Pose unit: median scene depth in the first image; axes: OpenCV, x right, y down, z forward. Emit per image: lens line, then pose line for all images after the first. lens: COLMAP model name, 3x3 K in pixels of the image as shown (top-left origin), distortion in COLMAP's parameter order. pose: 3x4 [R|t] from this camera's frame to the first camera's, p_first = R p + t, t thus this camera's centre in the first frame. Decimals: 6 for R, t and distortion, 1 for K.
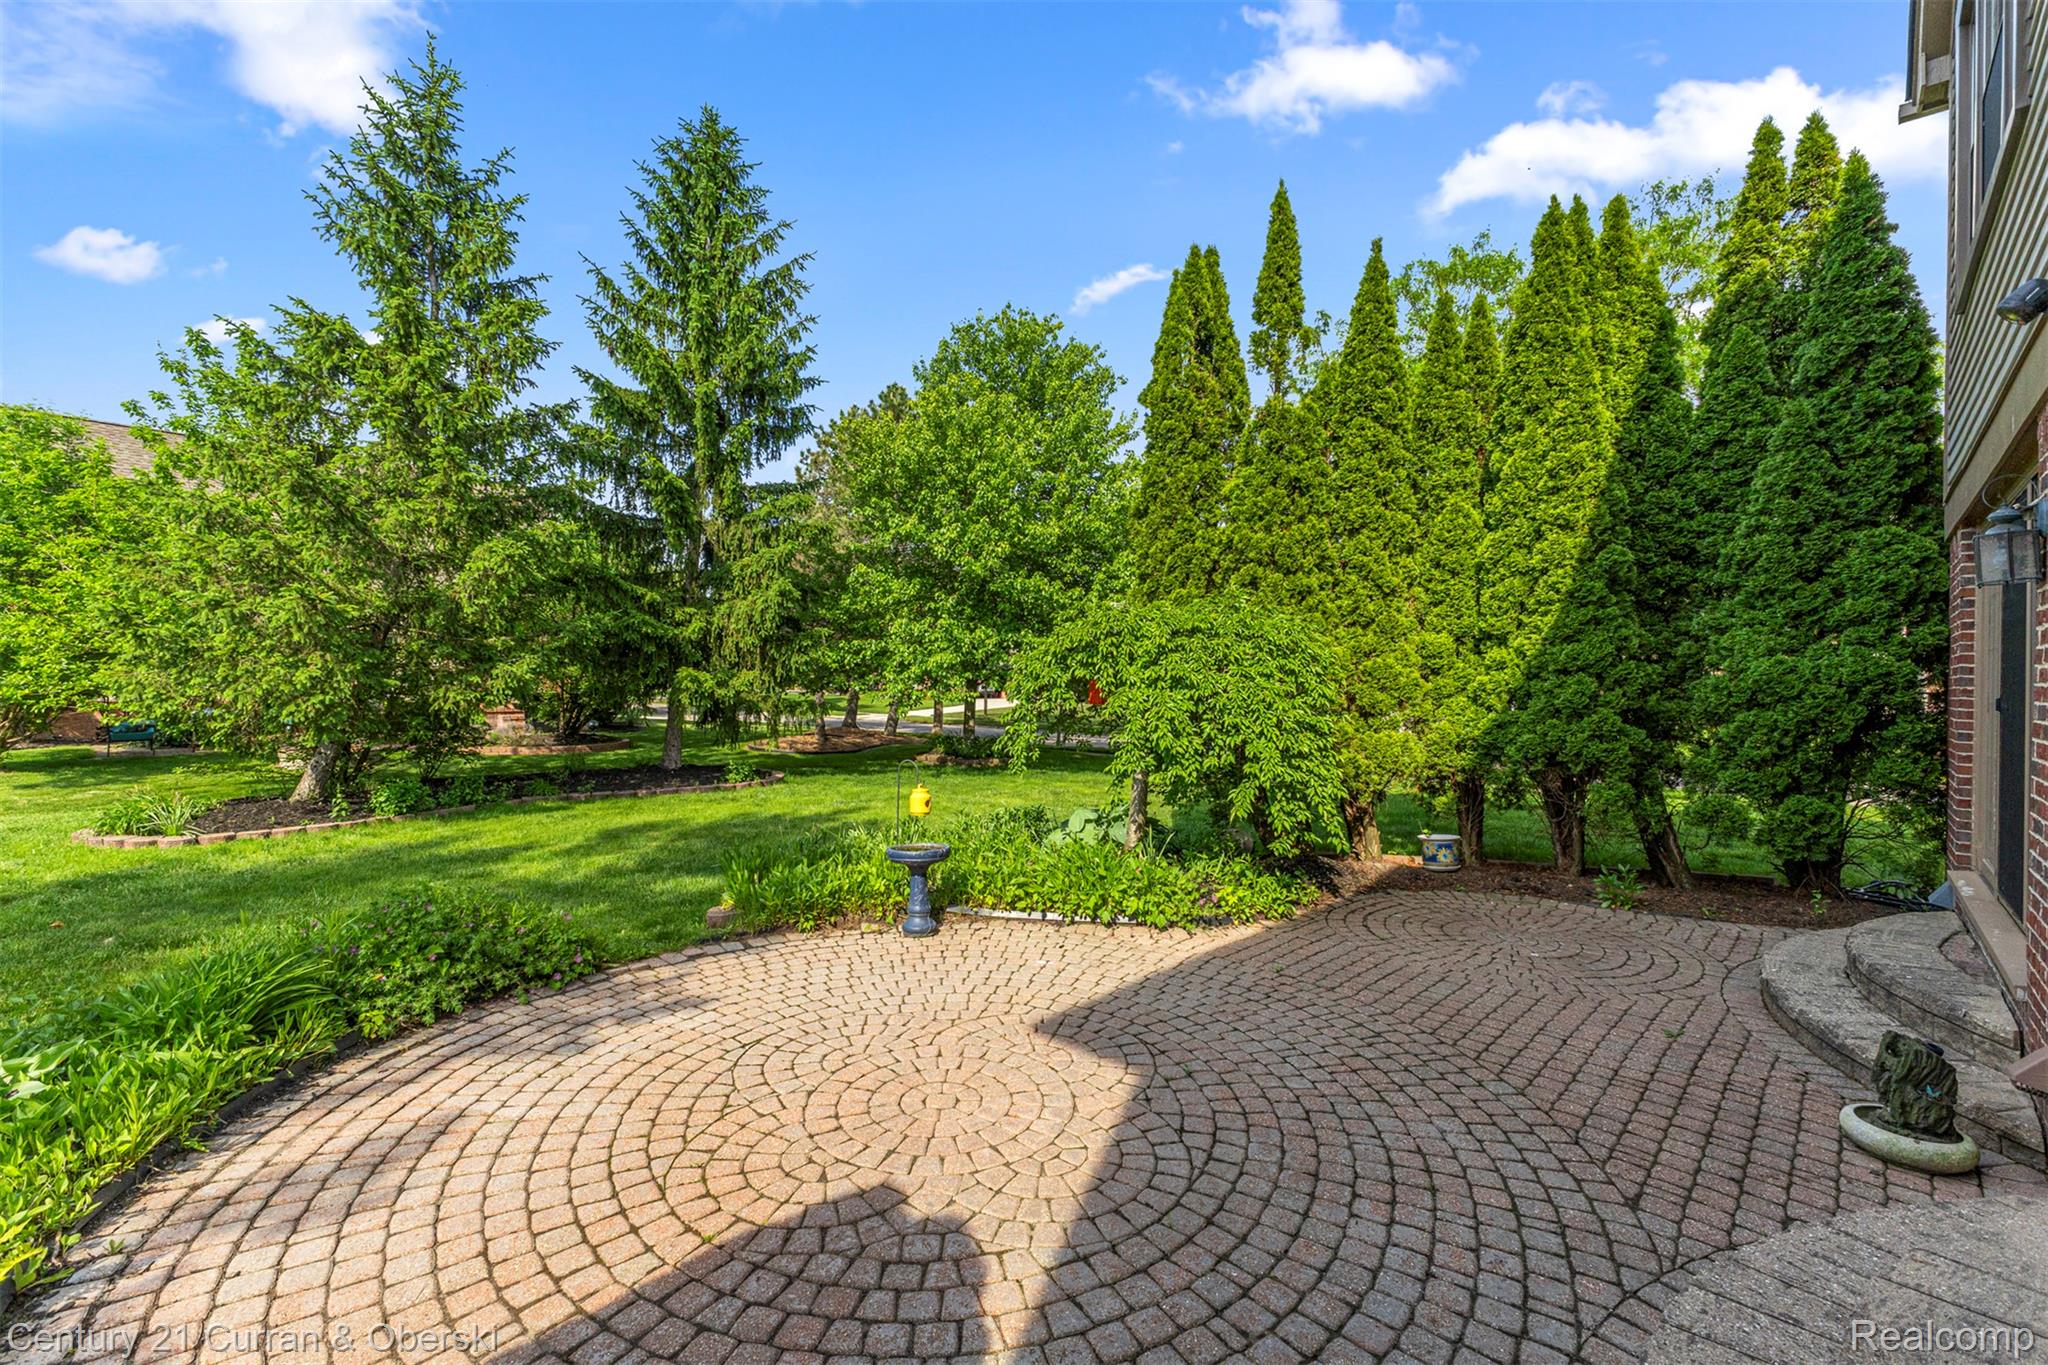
lens RADIAL K [[897.8, 0, 1019.8], [0, 897.8, 703.7], [0, 0, 1]] dist [0.010519, -0.000205]
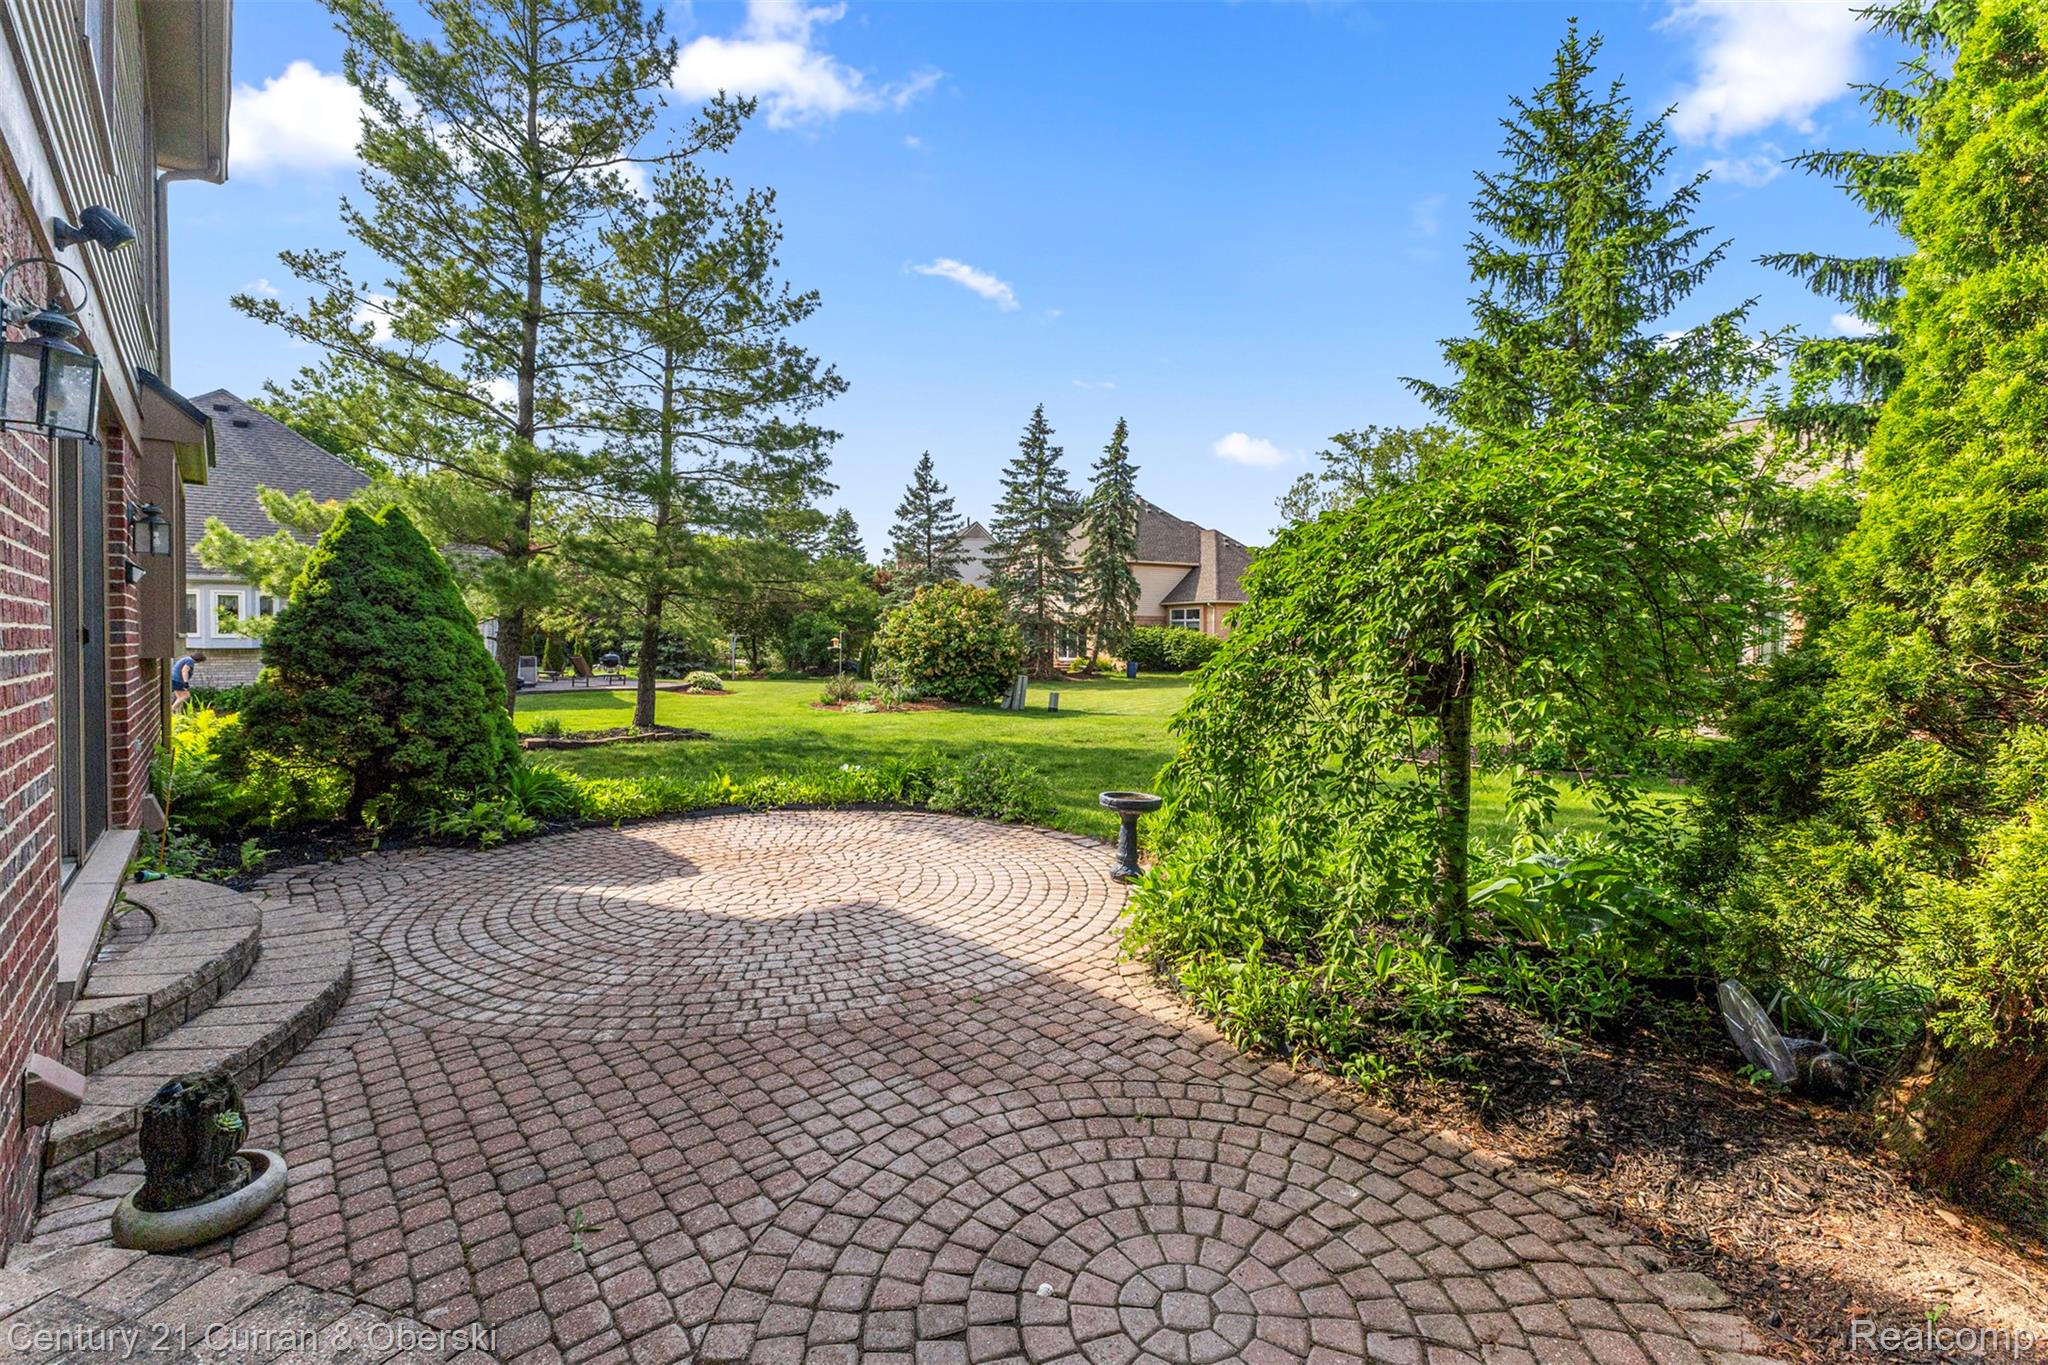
lens RADIAL K [[927.7, 0, 1024.0], [0, 927.7, 682.5], [0, 0, 1]] dist [0.000017, -0.000143]
pose [[-0.117147, 0.030871, -0.992635, 0.502487], [-0.029706, 0.998961, 0.034574, -0.000421], [0.992670, 0.033538, -0.116109, 0.533294]]
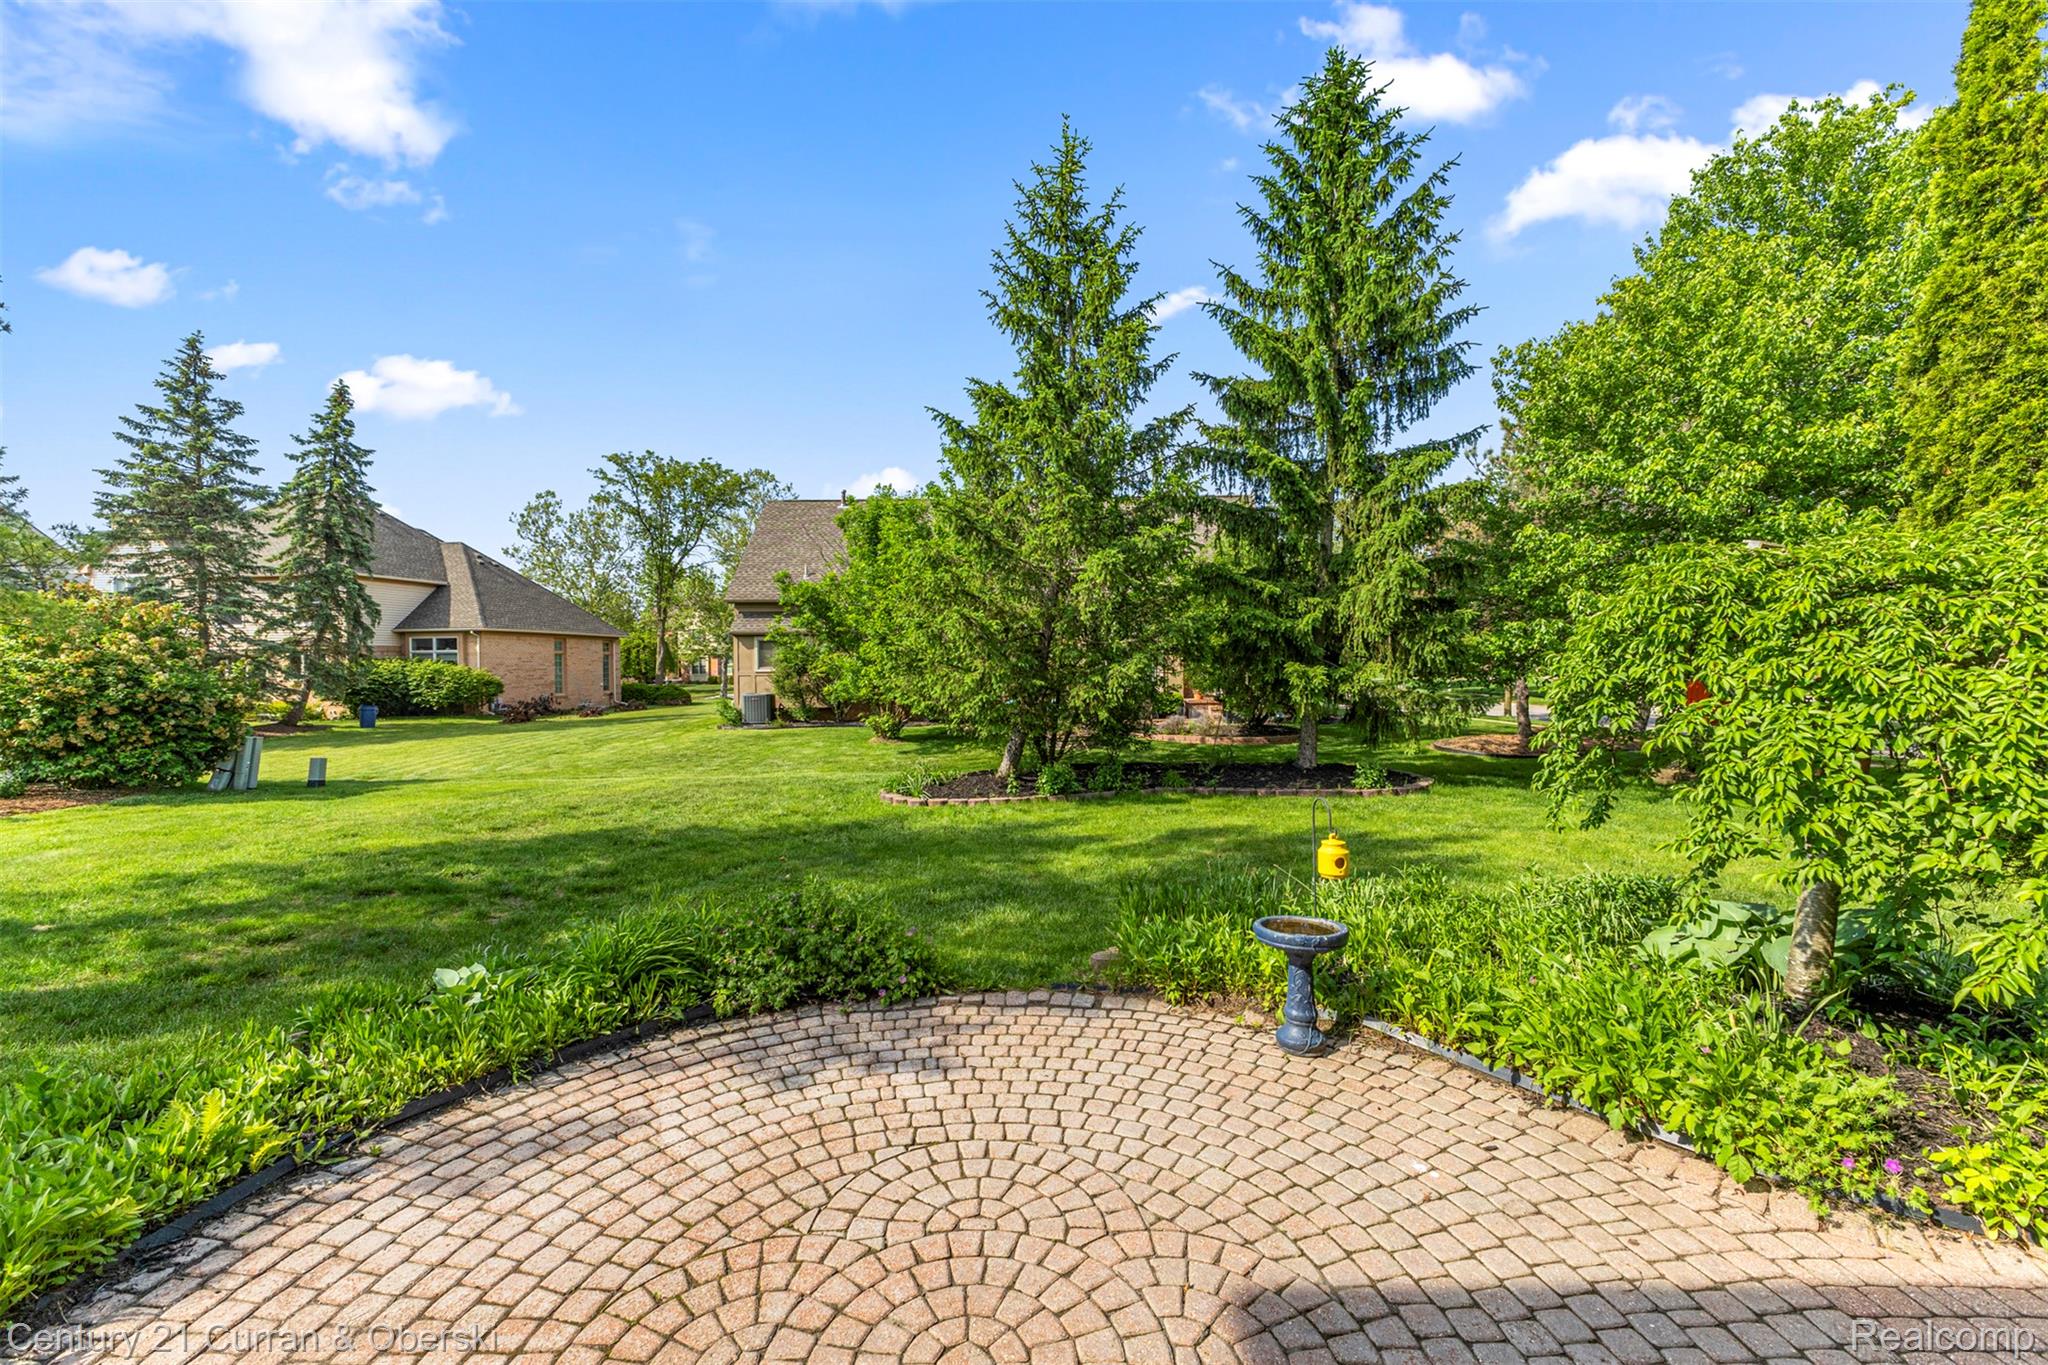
lens RADIAL K [[884.6, 0, 1018.5], [0, 884.6, 693.1], [0, 0, 1]] dist [0.010468, -0.000521]
pose [[0.677374, 0.001834, -0.735636, 0.131029], [0.000457, 0.999996, 0.002914, -0.013163], [0.735638, -0.002310, 0.677371, 0.191778]]
